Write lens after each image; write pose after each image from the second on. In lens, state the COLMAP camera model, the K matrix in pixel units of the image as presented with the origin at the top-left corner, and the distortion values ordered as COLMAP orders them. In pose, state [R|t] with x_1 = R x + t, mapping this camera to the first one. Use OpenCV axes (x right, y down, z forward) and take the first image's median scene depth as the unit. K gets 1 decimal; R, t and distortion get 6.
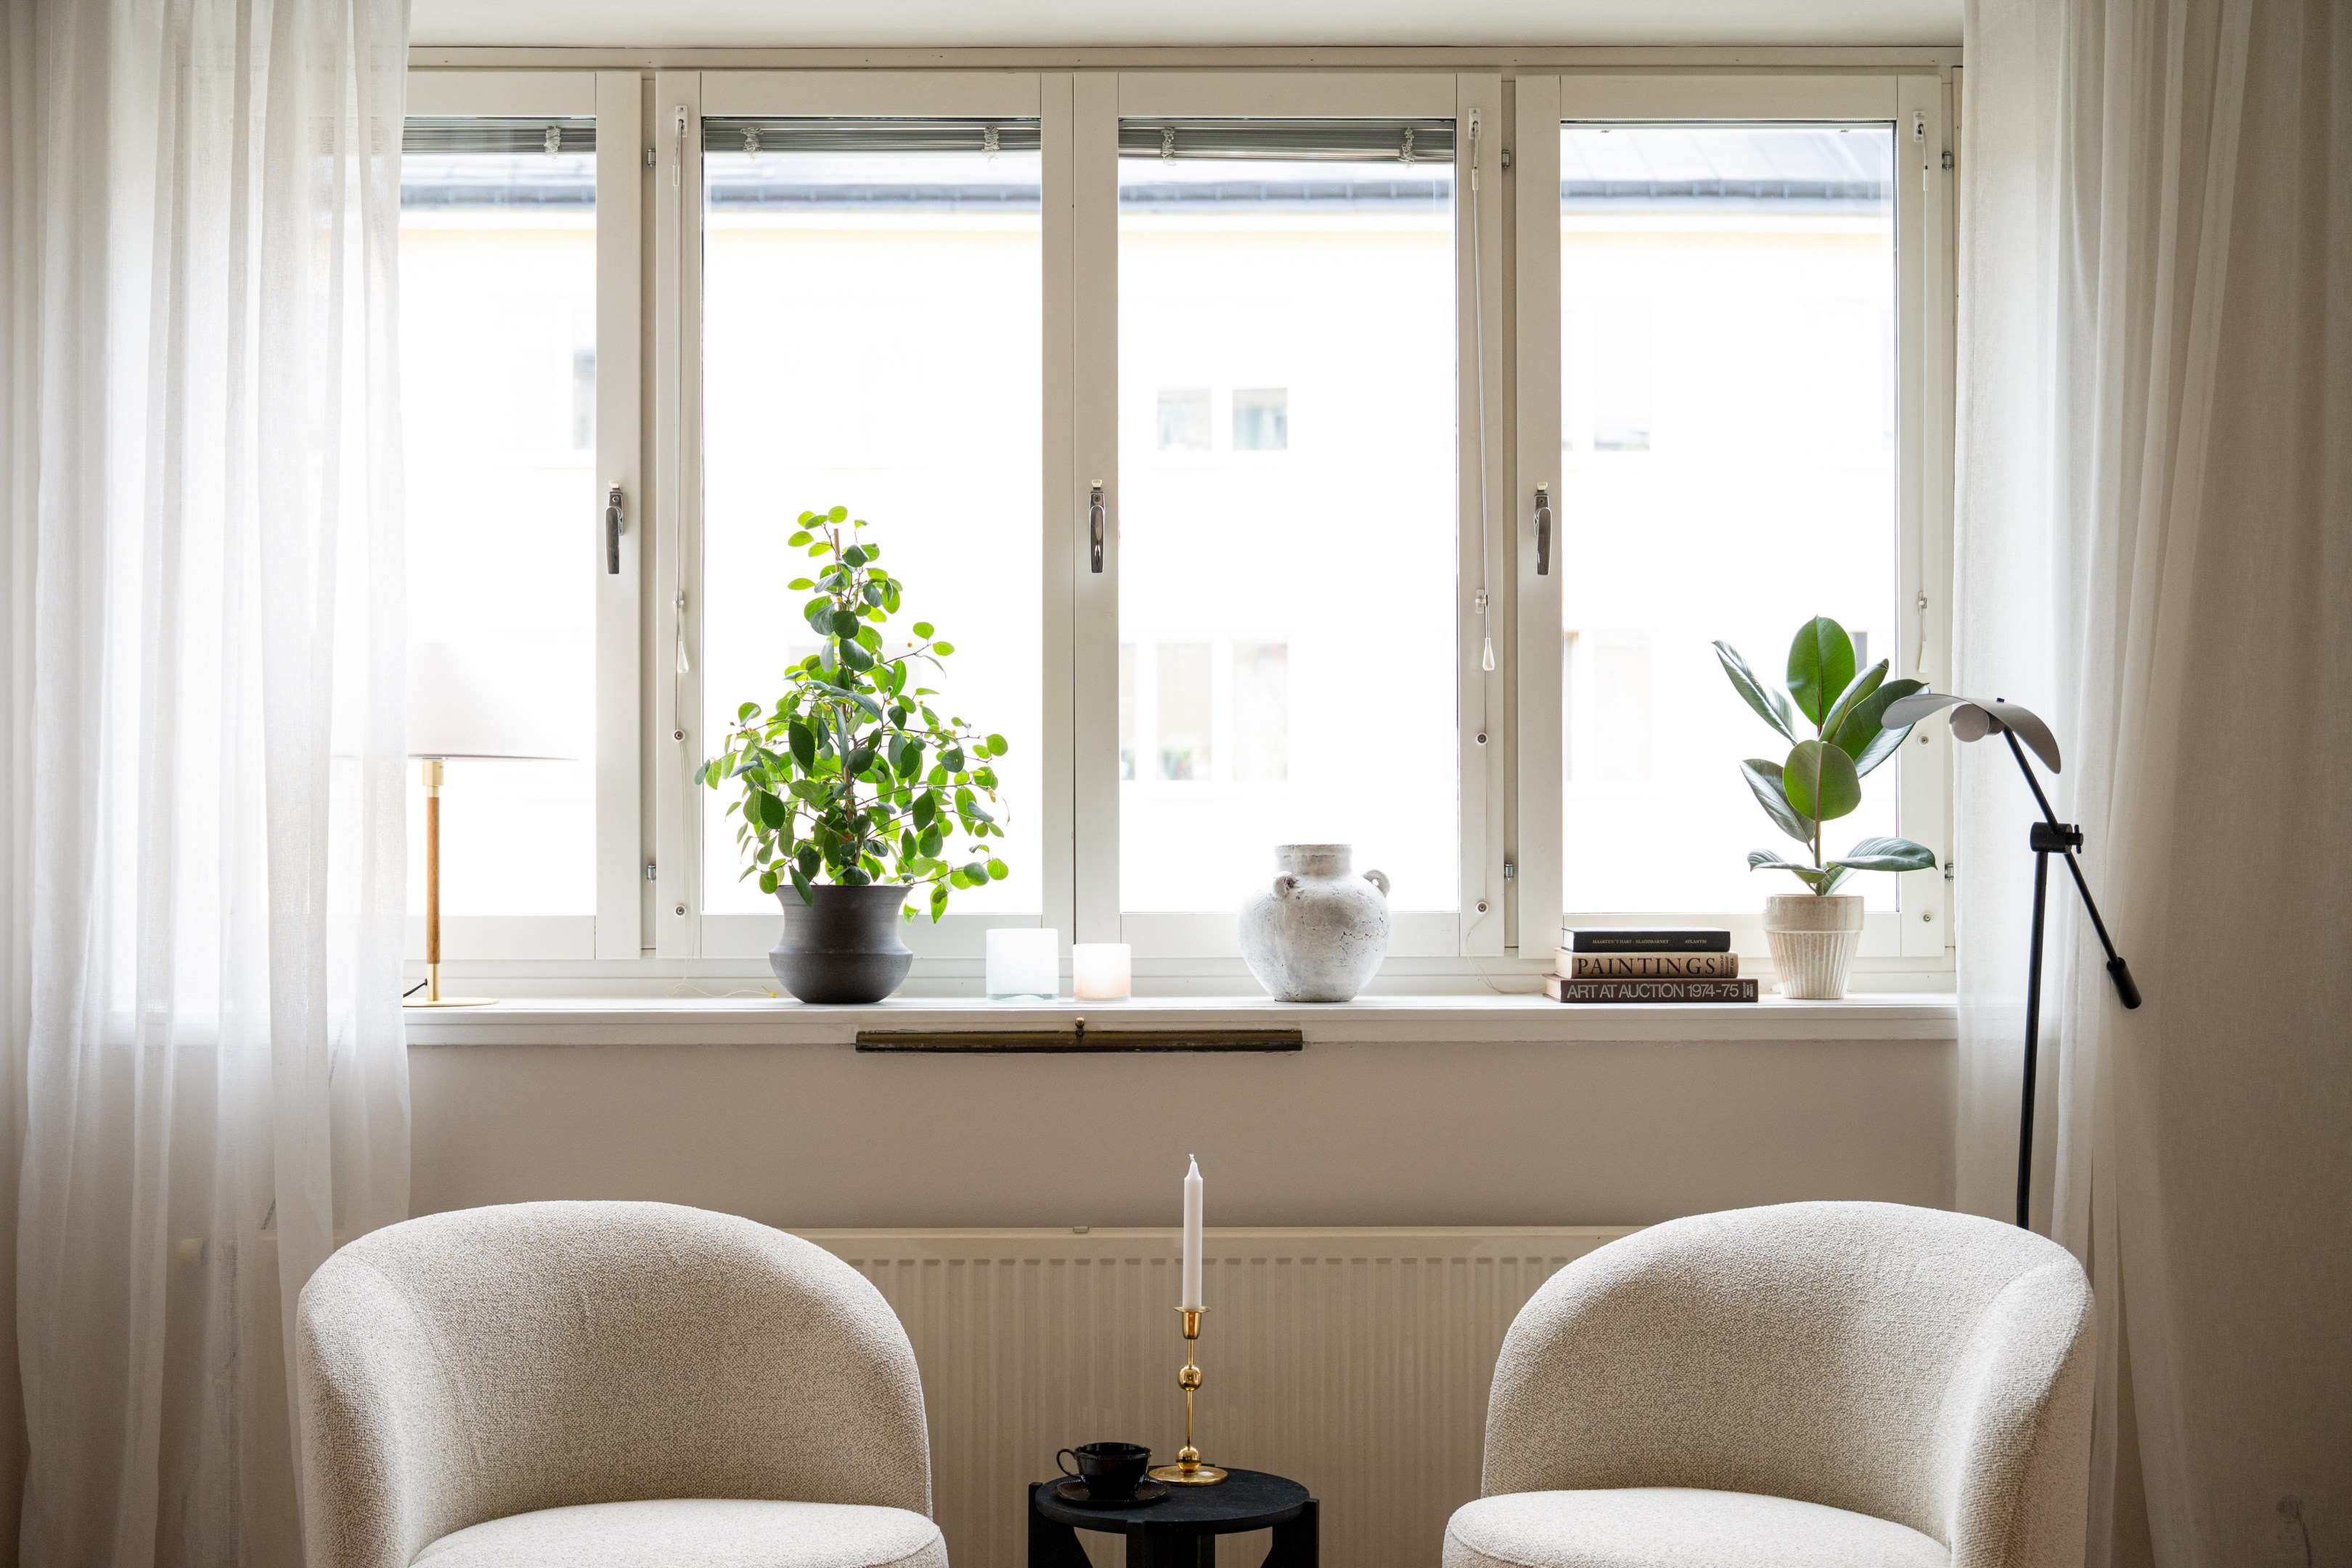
lens RADIAL K [[3357.2, 0, 1176.0], [0, 3357.2, 784.0], [0, 0, 1]] dist [-0.008563, 0.049968]
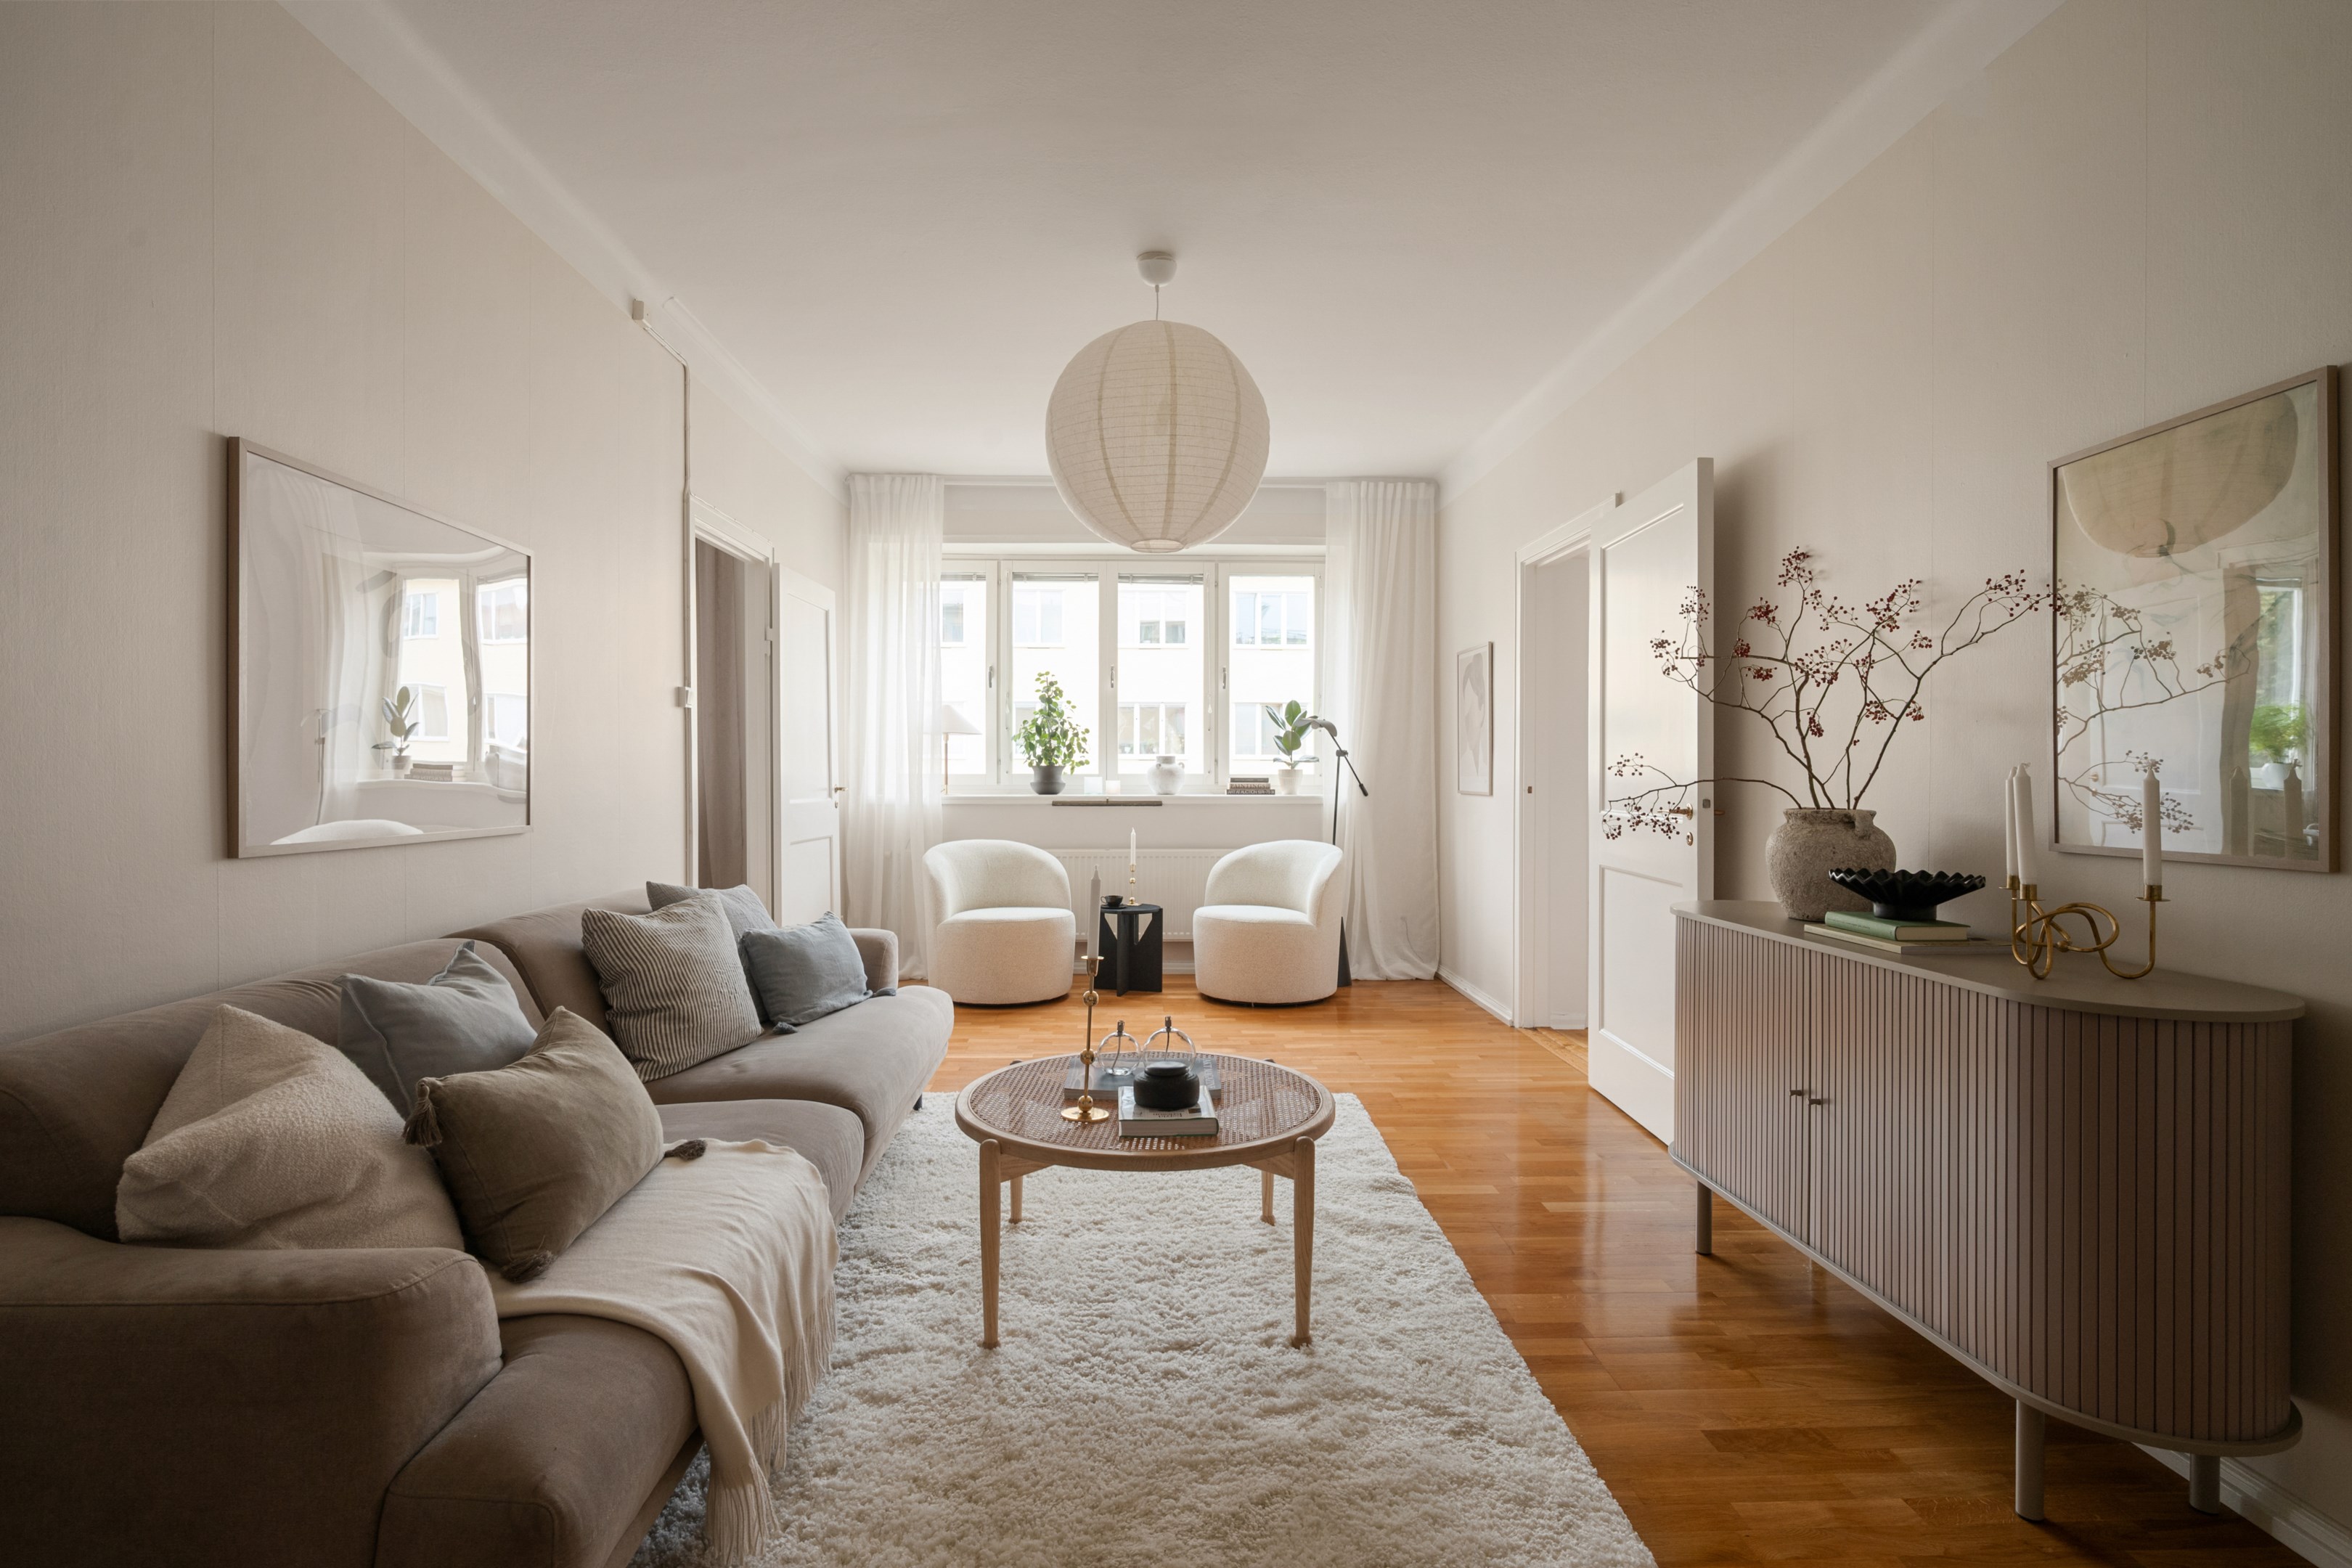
lens RADIAL K [[1194.4, 0, 1183.0], [0, 1194.4, 778.5], [0, 0, 1]] dist [0.000821, -0.000446]
pose [[0.999645, 0.002269, 0.026559, 0.023624], [-0.002694, 0.999868, 0.016003, 0.022156], [-0.026519, -0.016068, 0.999519, -0.432484]]
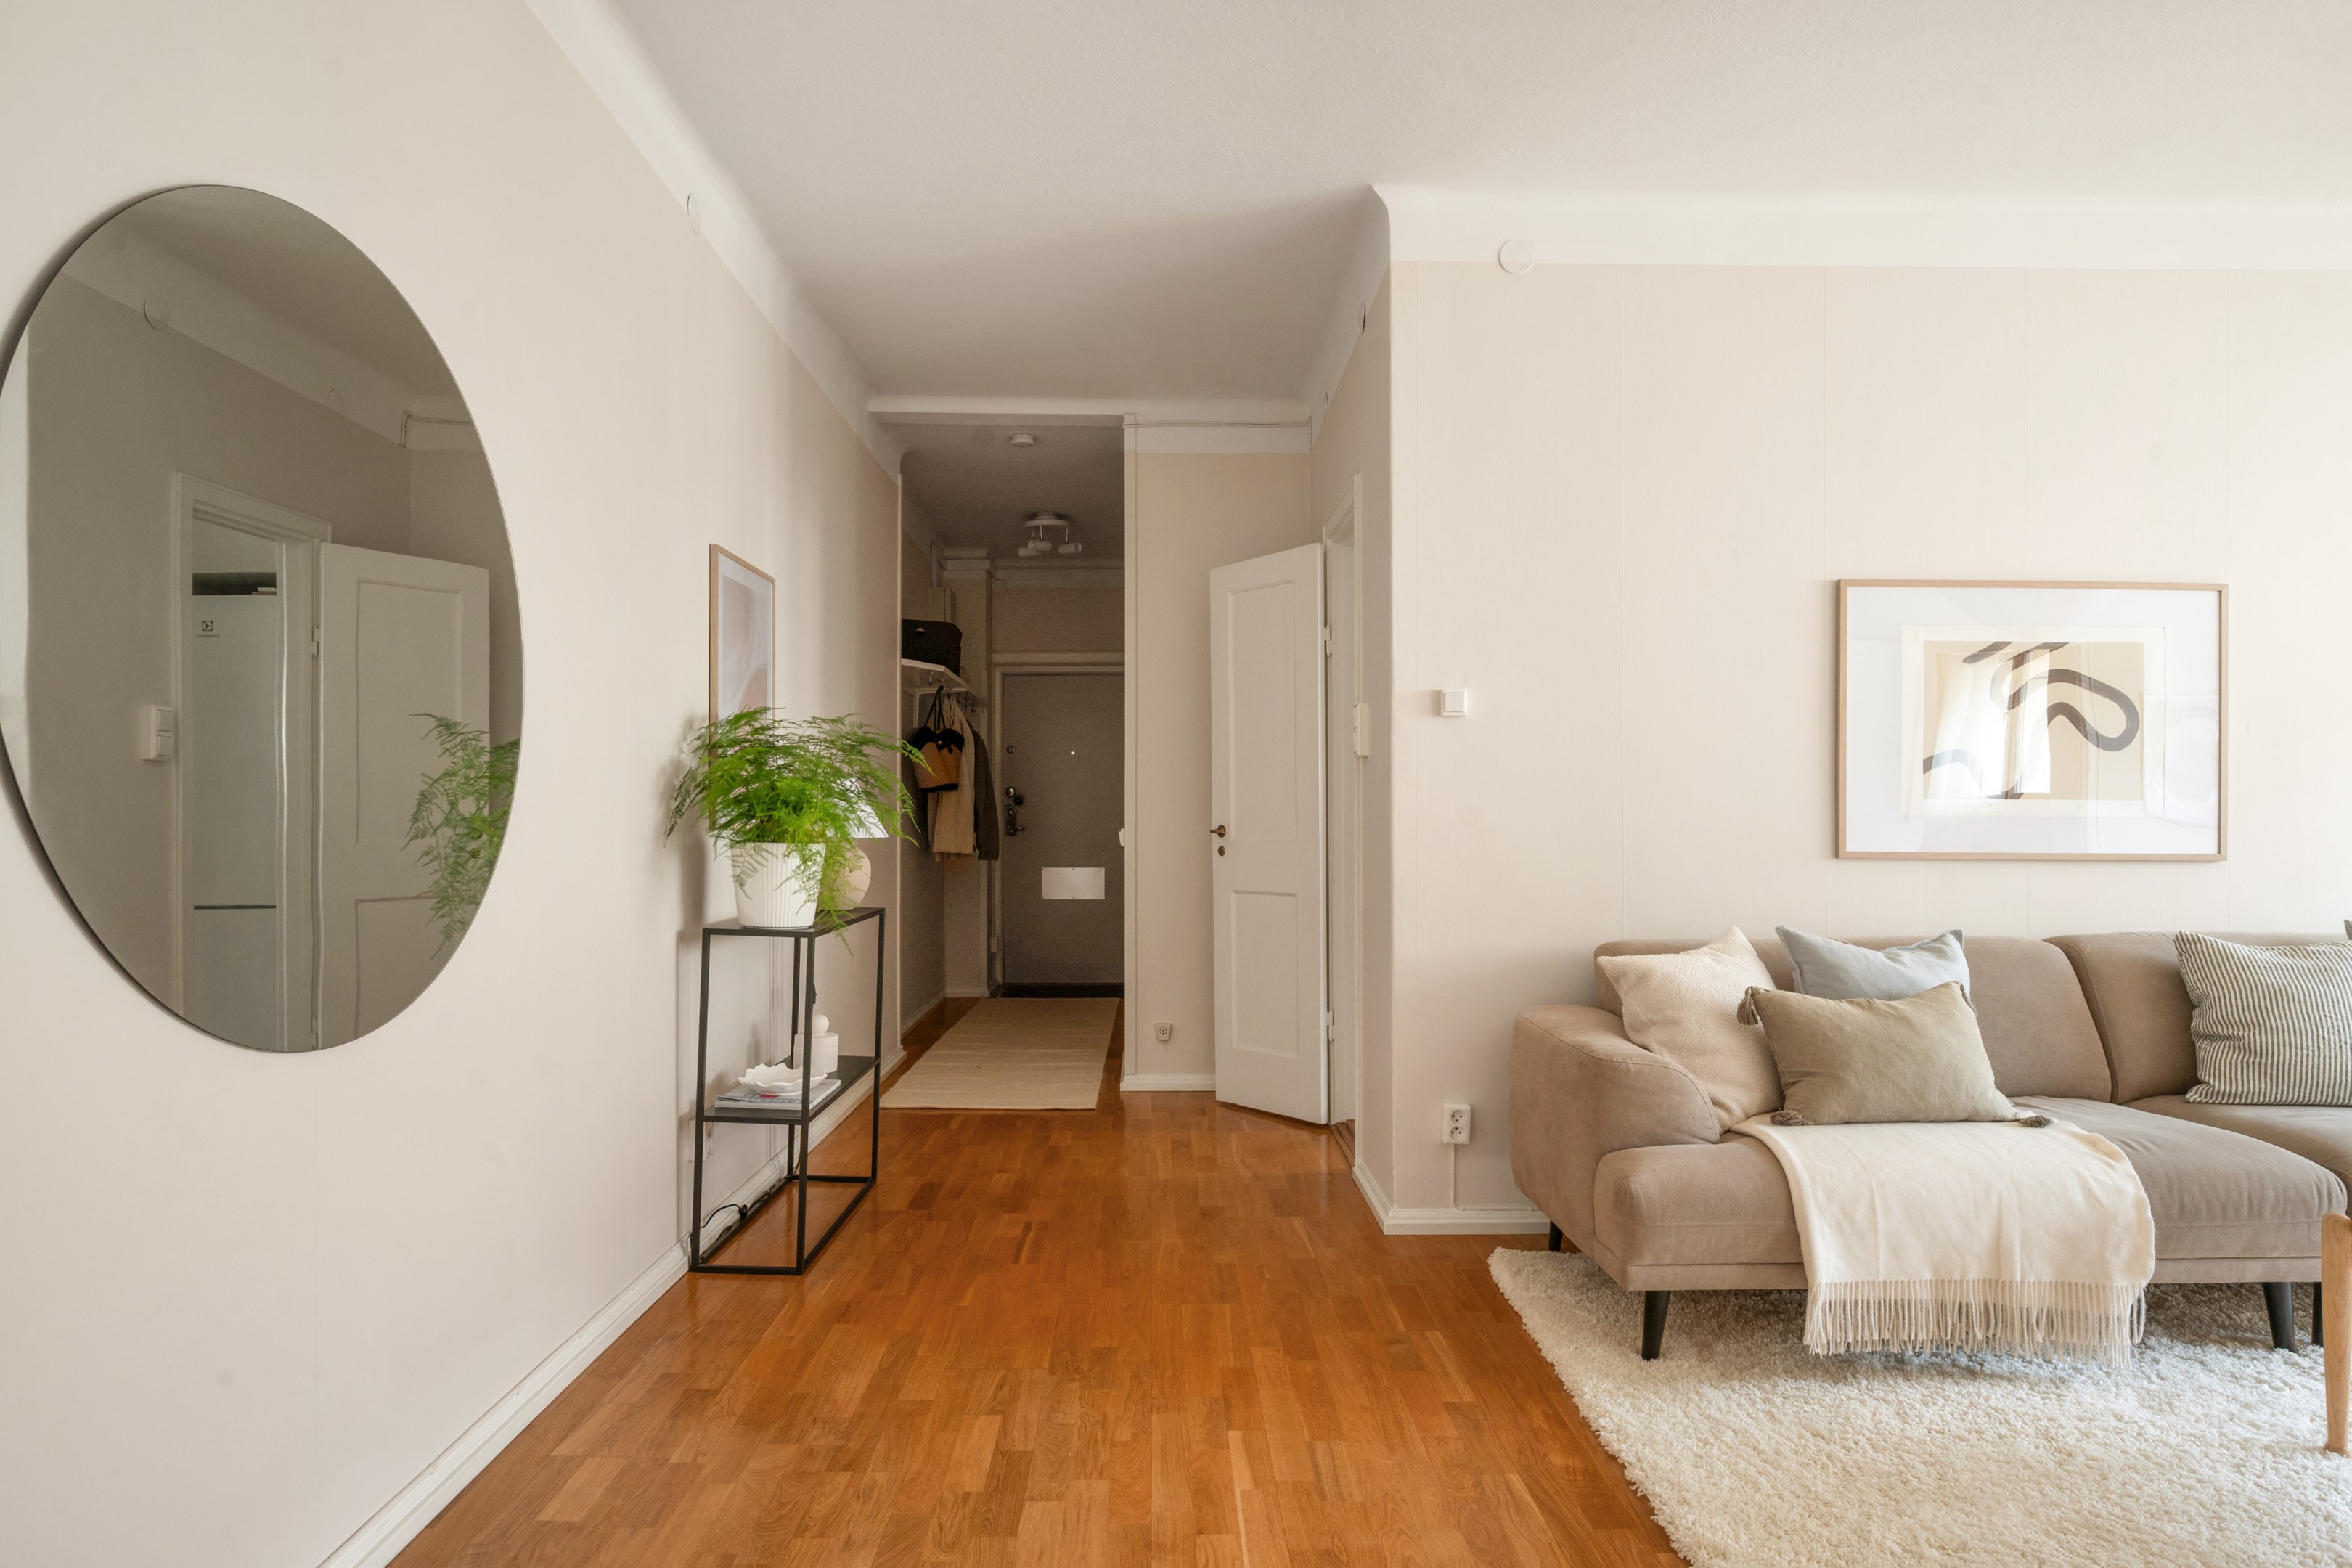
lens RADIAL K [[1353.1, 0, 1173.4], [0, 1353.1, 830.7], [0, 0, 1]] dist [-0.003736, -0.000739]
pose [[0.002171, 0.005928, -0.999980, 0.438764], [0.010427, 0.999928, 0.005950, 0.036056], [0.999943, -0.010439, 0.002109, -0.354235]]
